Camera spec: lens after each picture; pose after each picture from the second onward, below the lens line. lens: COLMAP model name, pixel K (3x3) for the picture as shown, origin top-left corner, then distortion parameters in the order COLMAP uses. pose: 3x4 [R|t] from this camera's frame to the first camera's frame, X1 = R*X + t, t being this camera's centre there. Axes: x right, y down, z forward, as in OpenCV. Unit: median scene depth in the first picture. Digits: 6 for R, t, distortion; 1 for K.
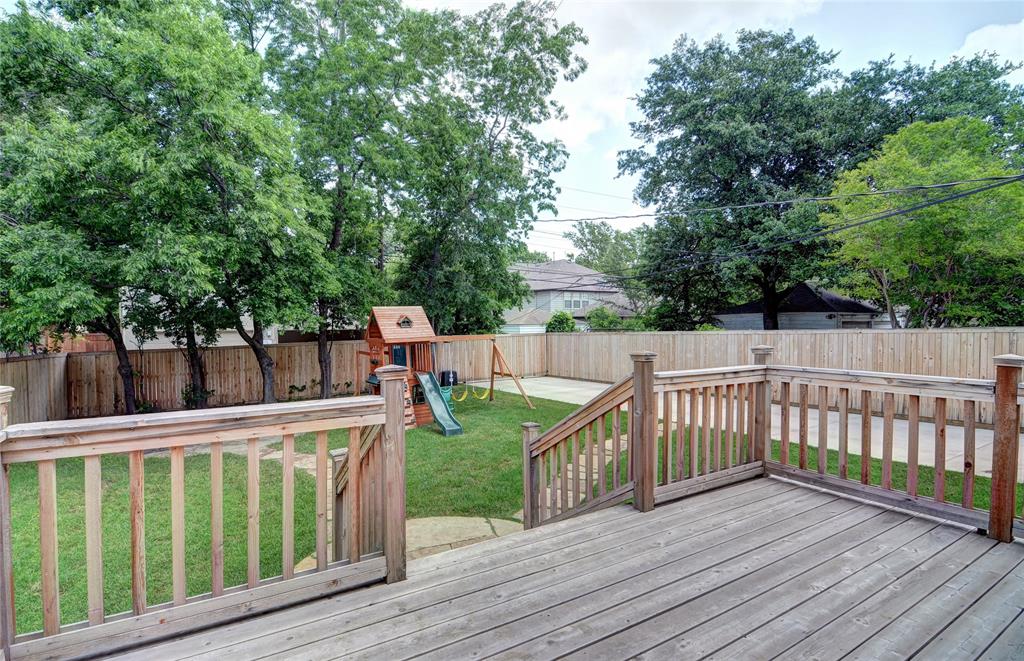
lens RADIAL K [[537.3, 0, 510.5], [0, 537.3, 331.3], [0, 0, 1]] dist [-0.007100, -0.001090]
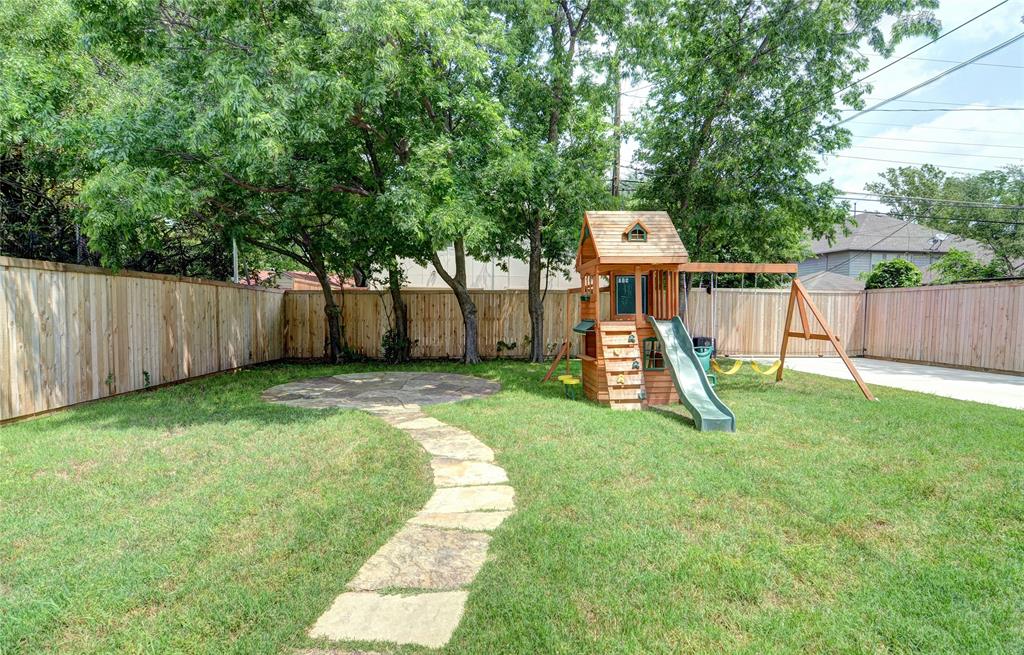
lens RADIAL K [[491.4, 0, 509.6], [0, 491.4, 333.6], [0, 0, 1]] dist [-0.000002, -0.000929]
pose [[0.886587, 0.047860, -0.460080, -0.055891], [-0.036072, 0.998757, 0.034386, 0.072336], [0.461154, -0.013890, 0.887211, 0.391683]]
